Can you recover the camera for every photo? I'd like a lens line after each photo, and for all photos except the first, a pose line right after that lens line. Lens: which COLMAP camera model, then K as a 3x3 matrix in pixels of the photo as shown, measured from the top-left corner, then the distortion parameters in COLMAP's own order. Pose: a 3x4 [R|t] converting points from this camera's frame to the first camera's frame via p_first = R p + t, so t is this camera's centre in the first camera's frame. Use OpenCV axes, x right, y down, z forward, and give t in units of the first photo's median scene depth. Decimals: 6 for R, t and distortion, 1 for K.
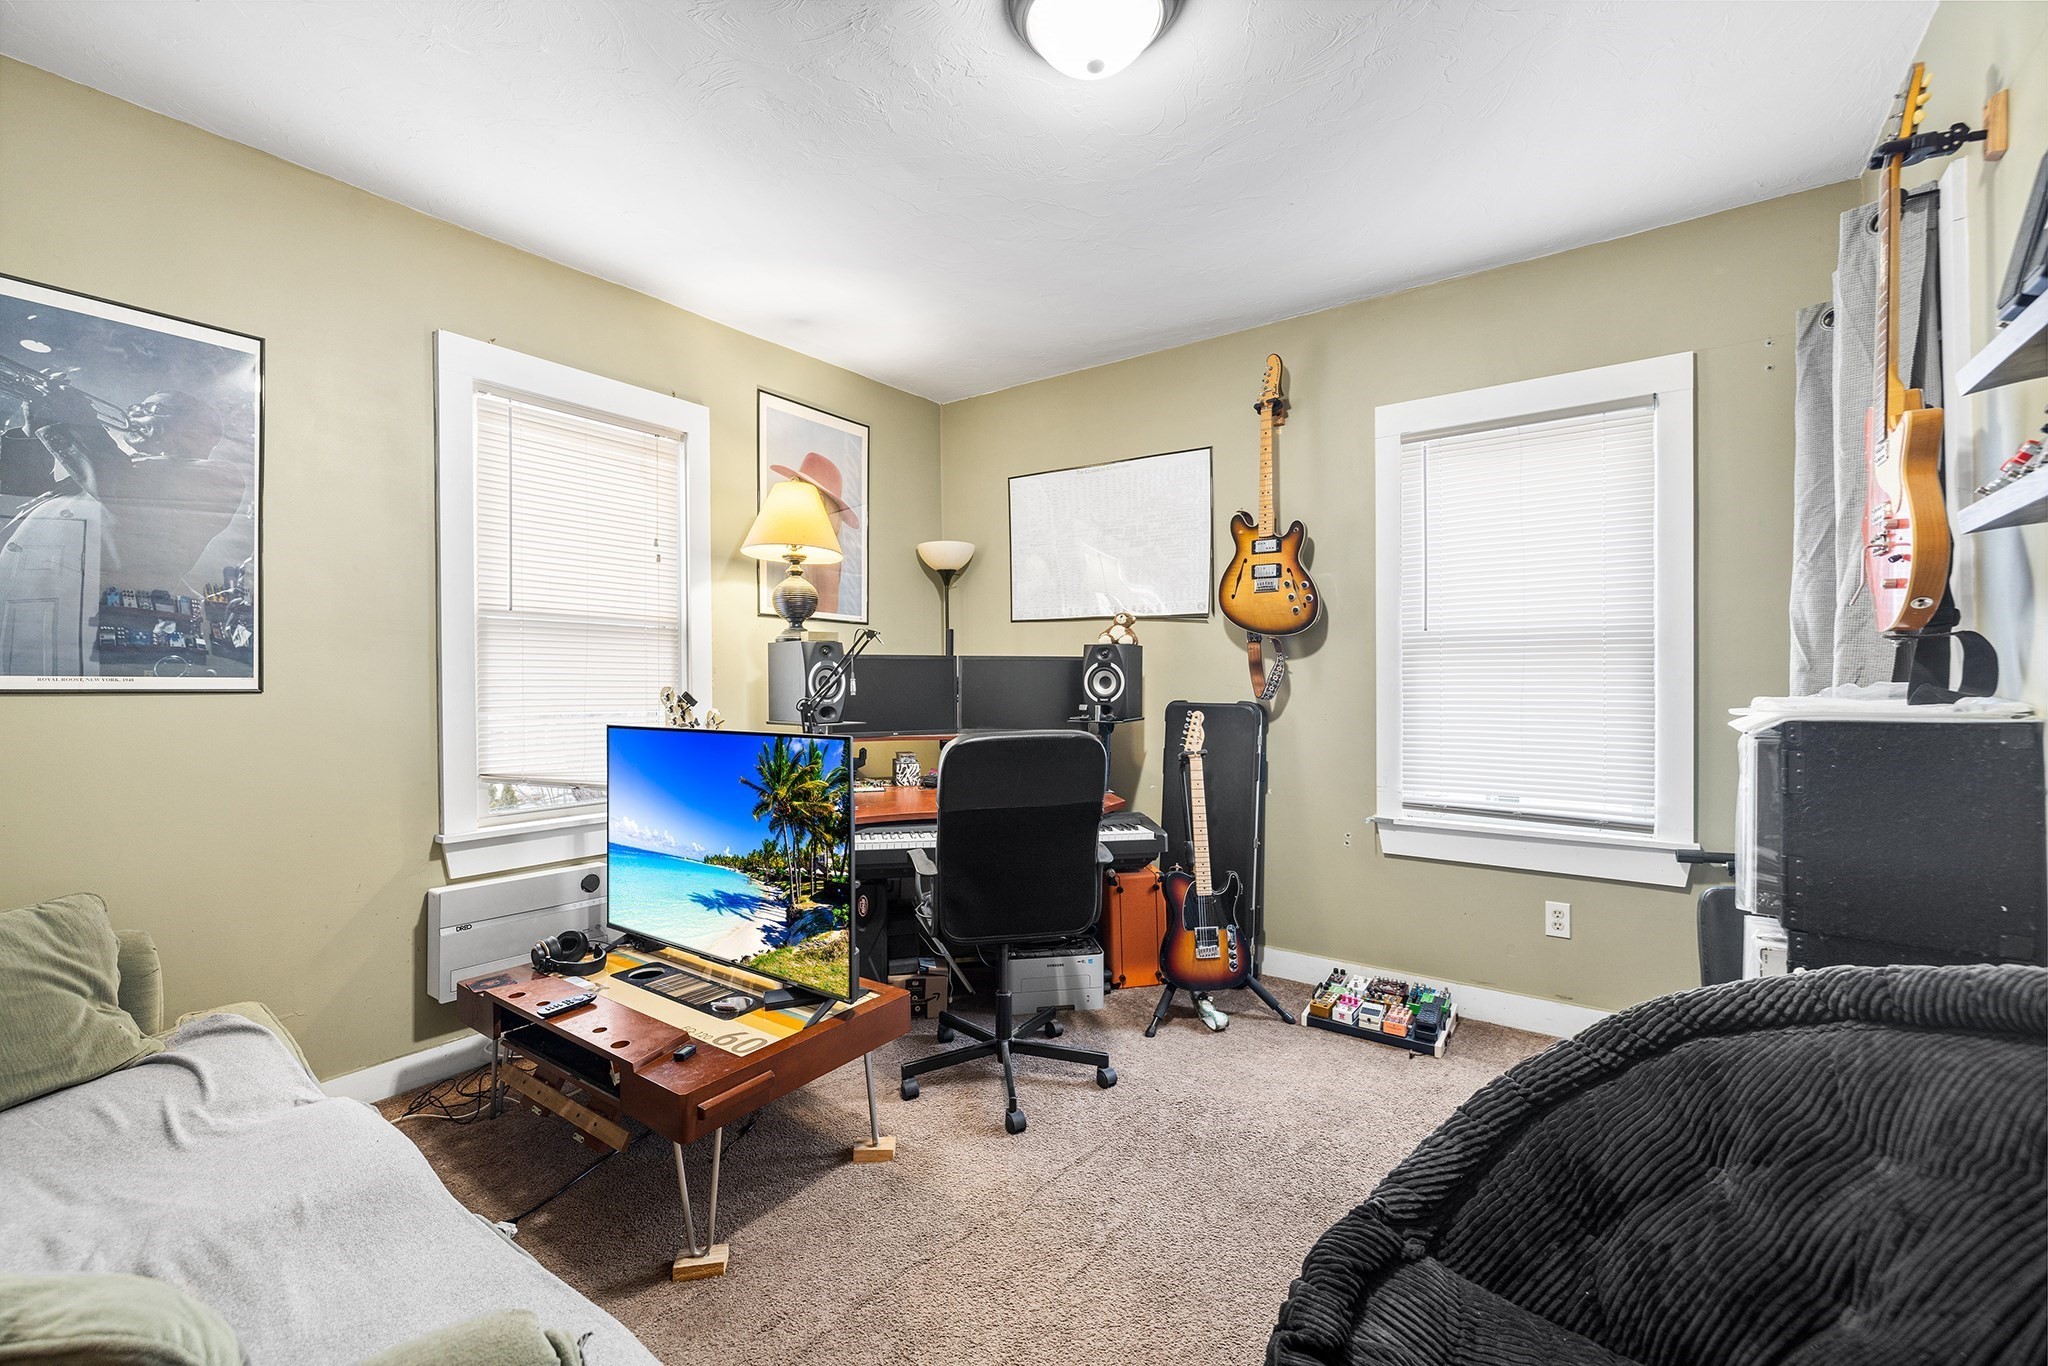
lens RADIAL K [[852.3, 0, 1021.2], [0, 852.3, 681.3], [0, 0, 1]] dist [-0.001283, 0.000094]
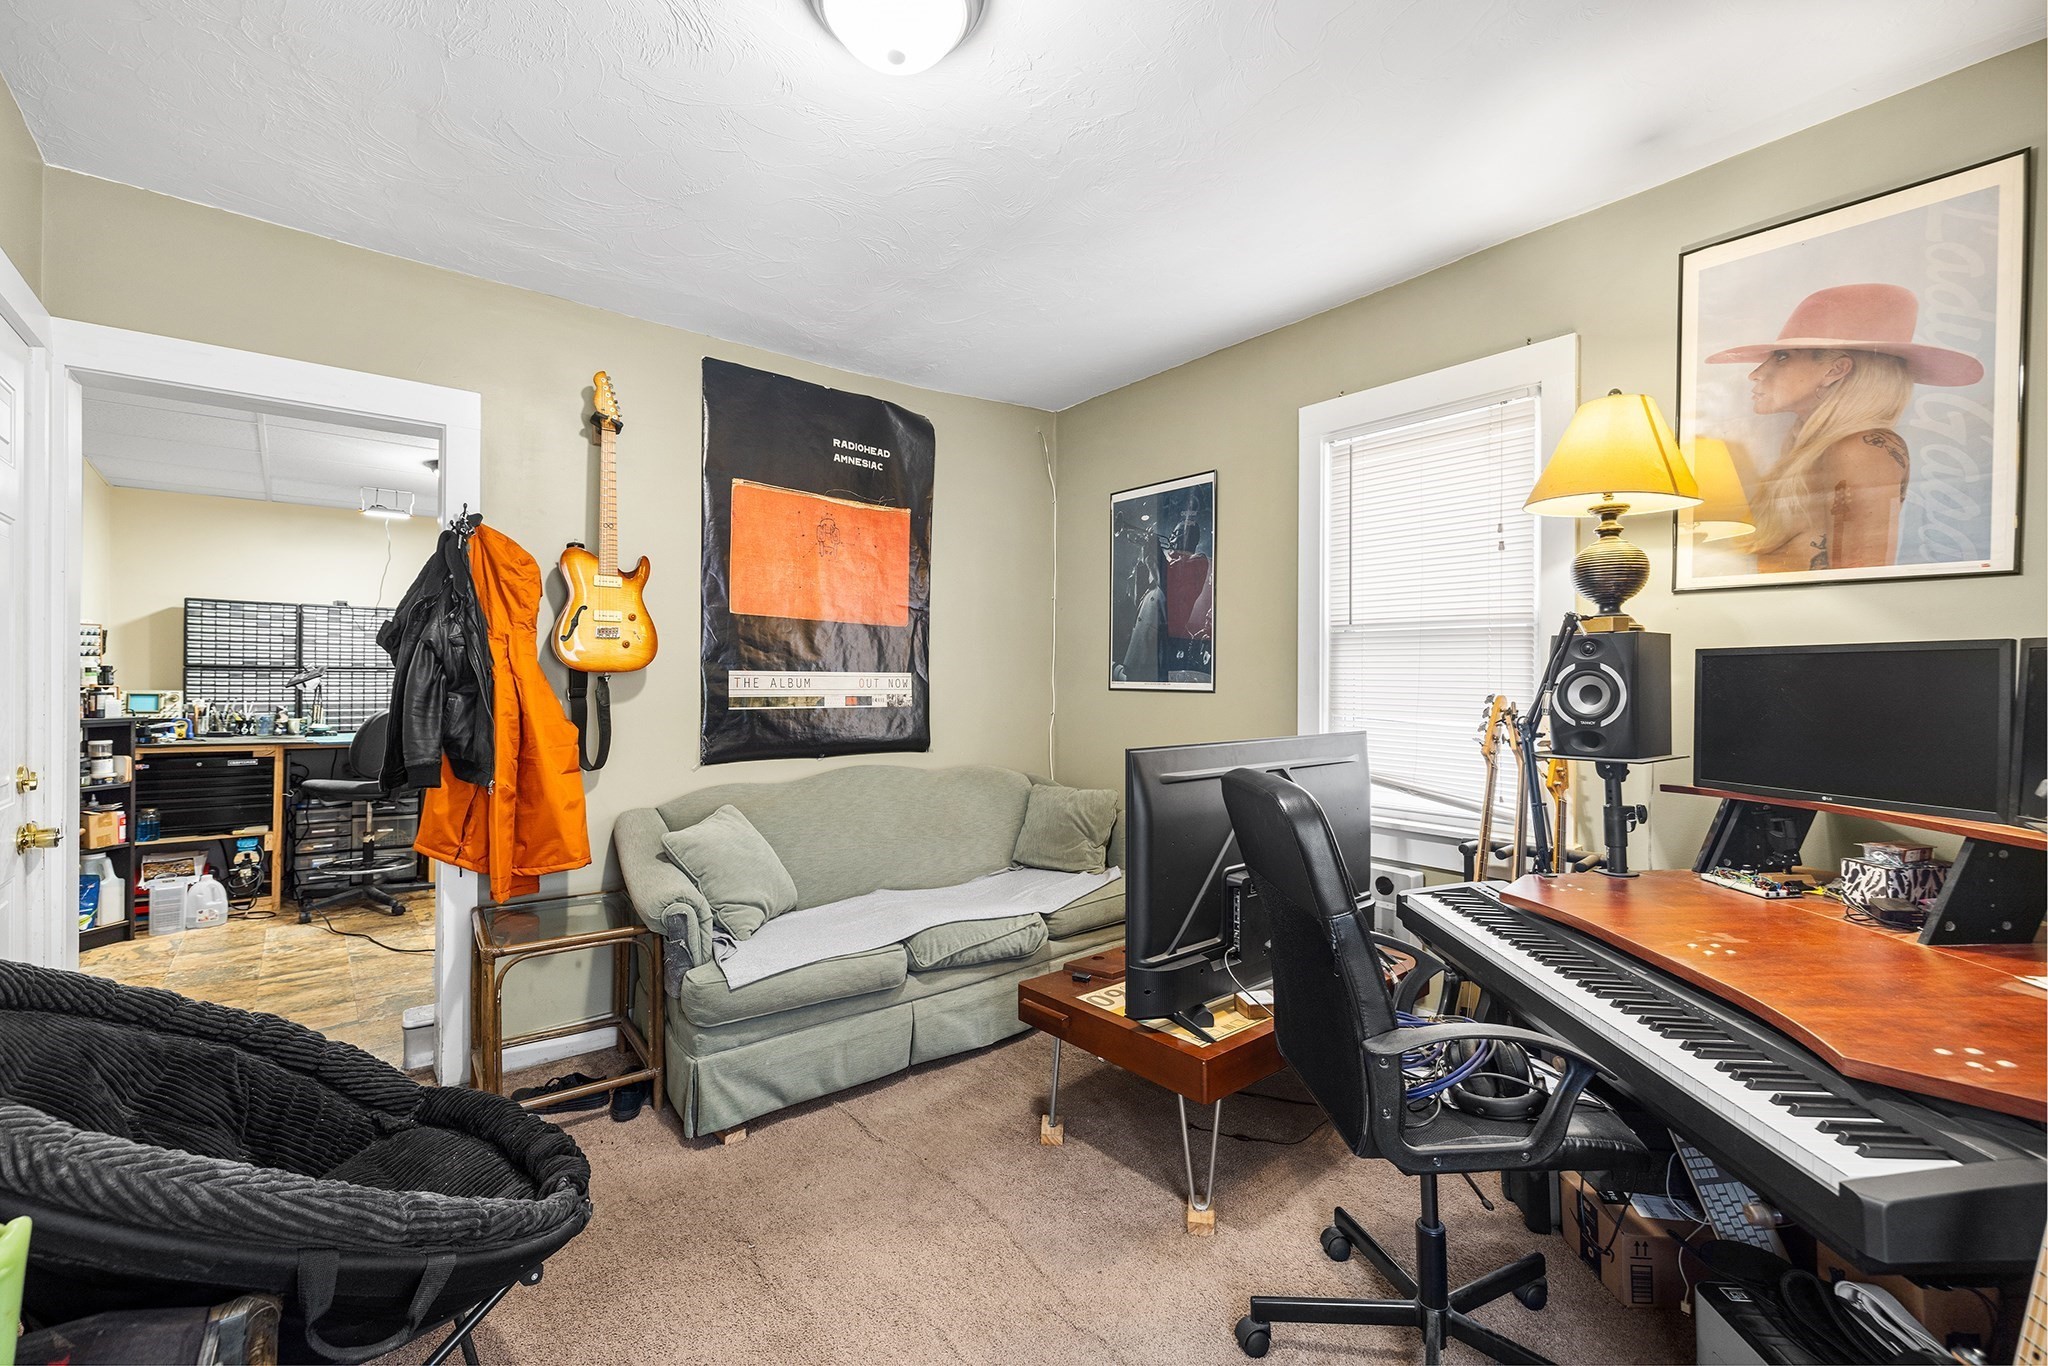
lens RADIAL K [[852.3, 0, 1023.8], [0, 852.3, 679.0], [0, 0, 1]] dist [-0.001283, 0.000094]
pose [[-0.252844, 0.005886, -0.967489, 0.754498], [0.000026, 0.999982, 0.006077, -0.021465], [0.967507, 0.001511, -0.252839, 1.074220]]
